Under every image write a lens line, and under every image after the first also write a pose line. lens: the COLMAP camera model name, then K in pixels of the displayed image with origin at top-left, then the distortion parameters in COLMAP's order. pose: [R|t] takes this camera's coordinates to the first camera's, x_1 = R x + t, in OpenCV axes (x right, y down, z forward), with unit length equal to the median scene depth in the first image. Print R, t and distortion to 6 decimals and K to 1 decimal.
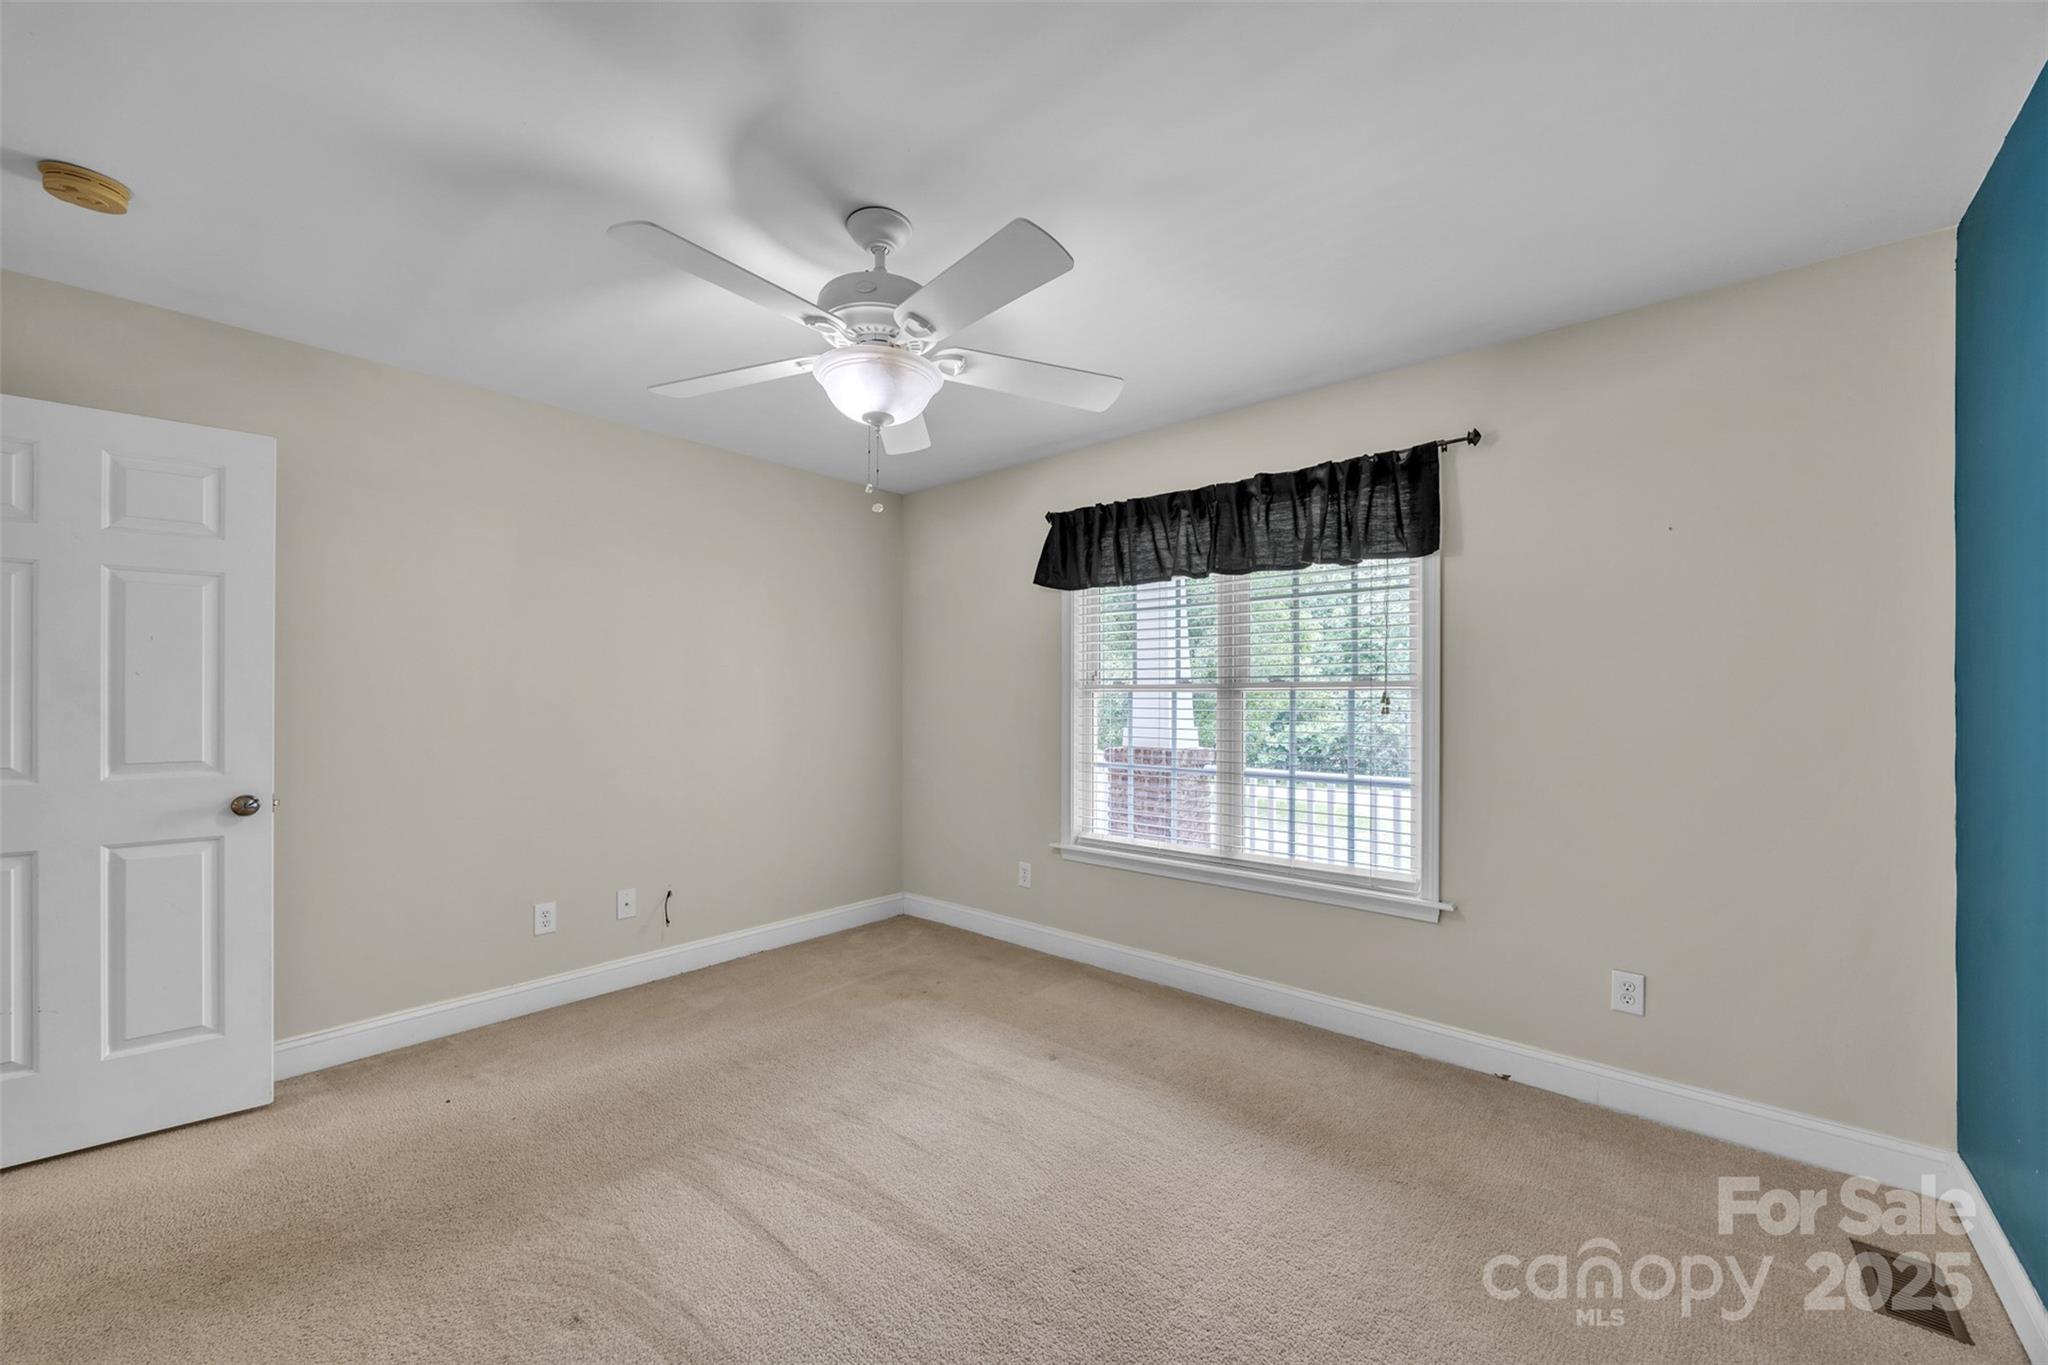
lens RADIAL K [[786.5, 0, 1027.9], [0, 786.5, 683.1], [0, 0, 1]] dist [-0.002677, -0.000033]
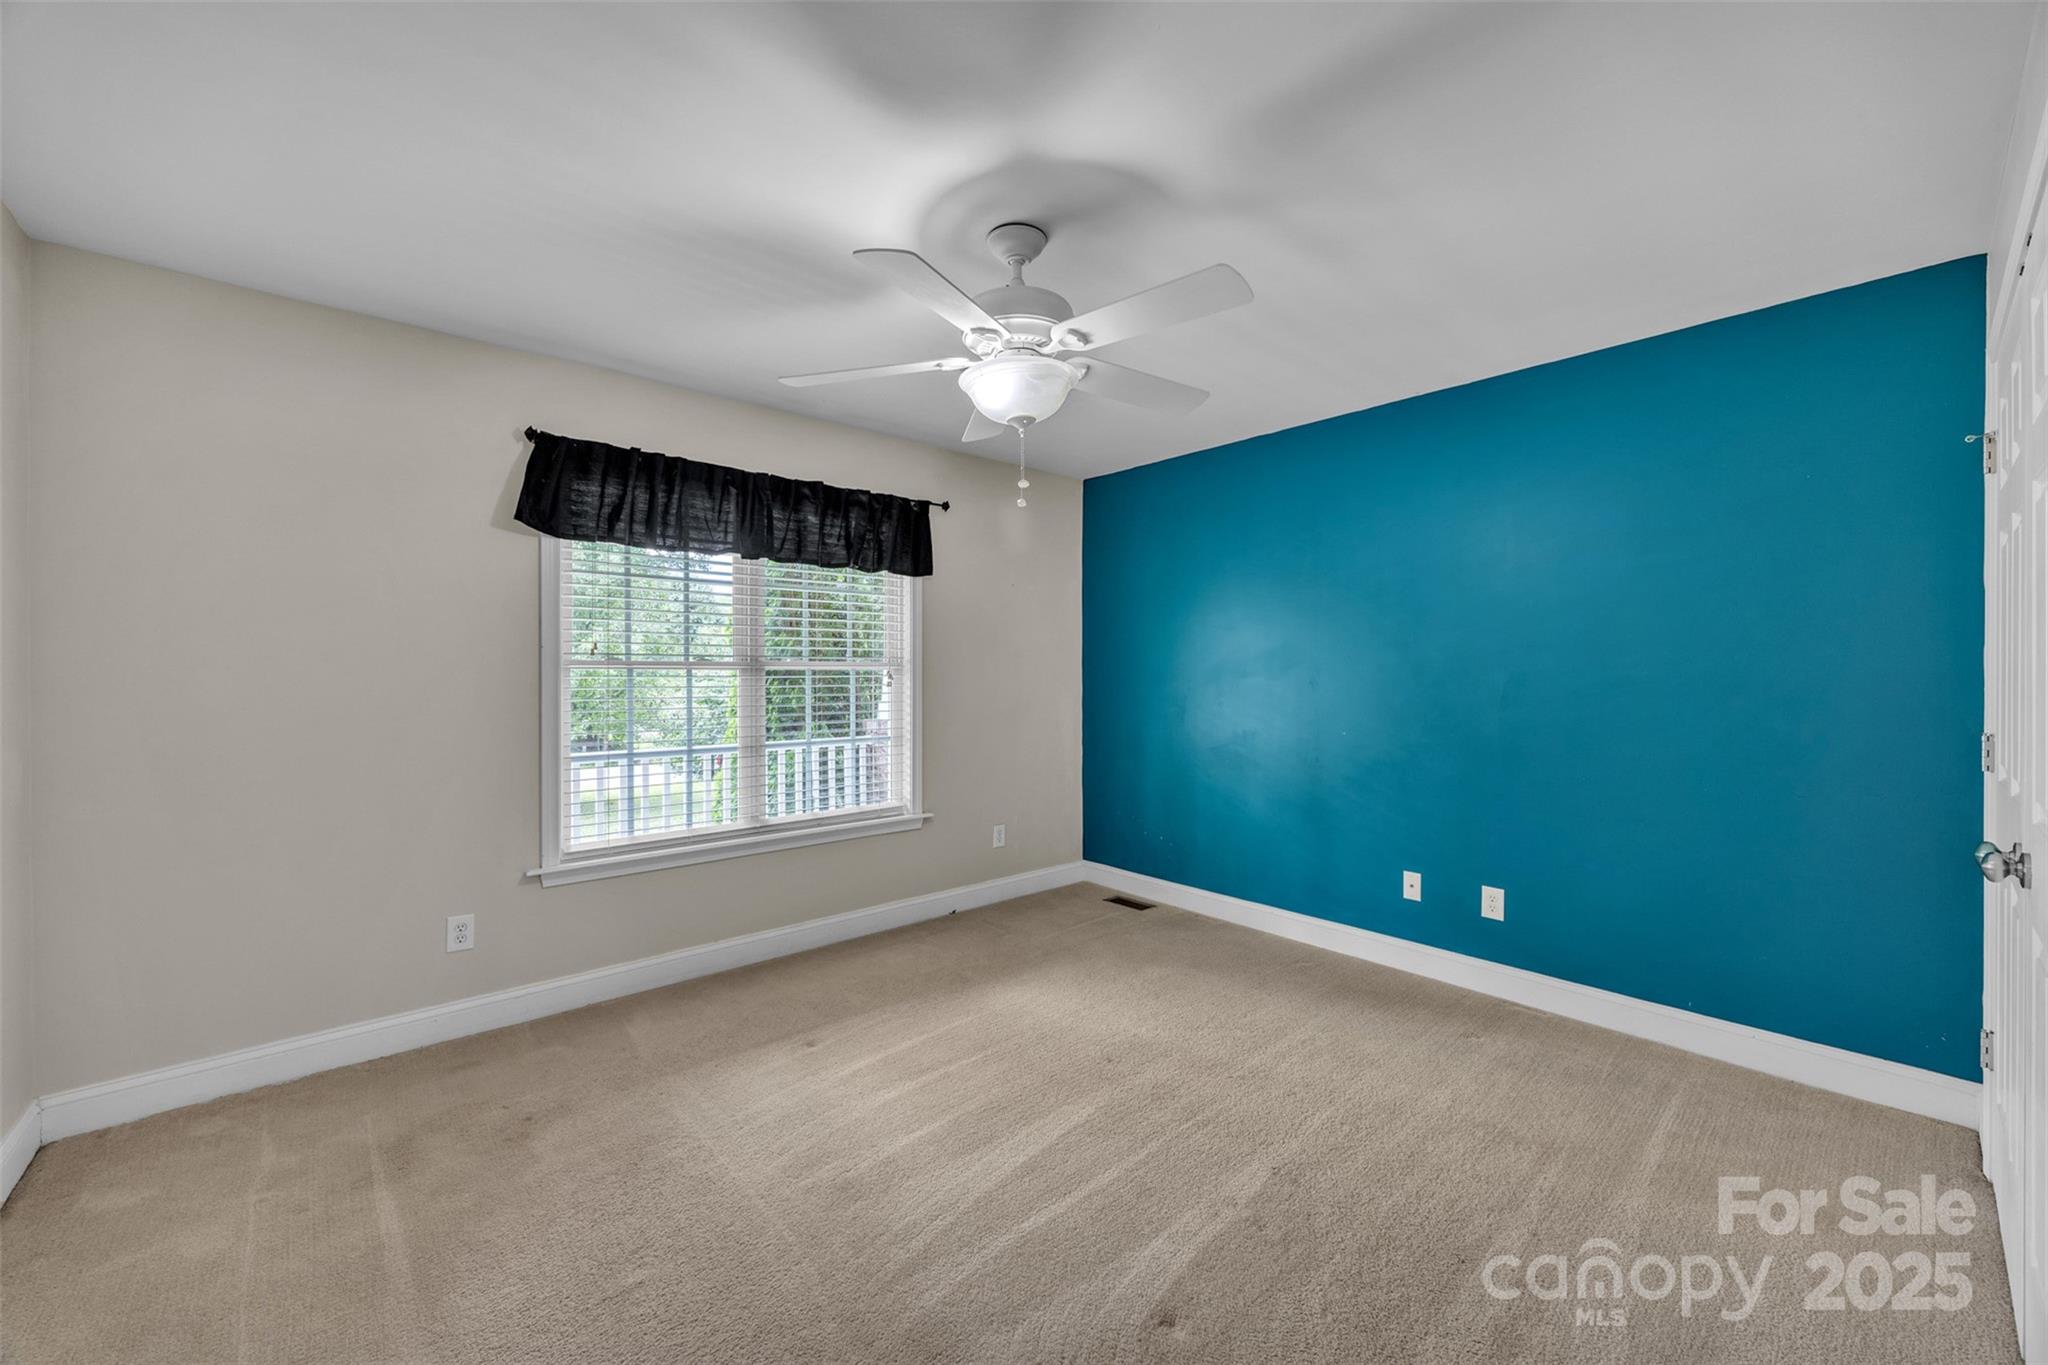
lens RADIAL K [[765.6, 0, 1022.6], [0, 765.6, 664.1], [0, 0, 1]] dist [-0.000771, 0.000021]
pose [[0.153156, 0.013061, 0.988116, -0.676556], [-0.012519, 0.999858, -0.011276, 0.010106], [-0.988123, -0.010643, 0.153298, 0.467873]]
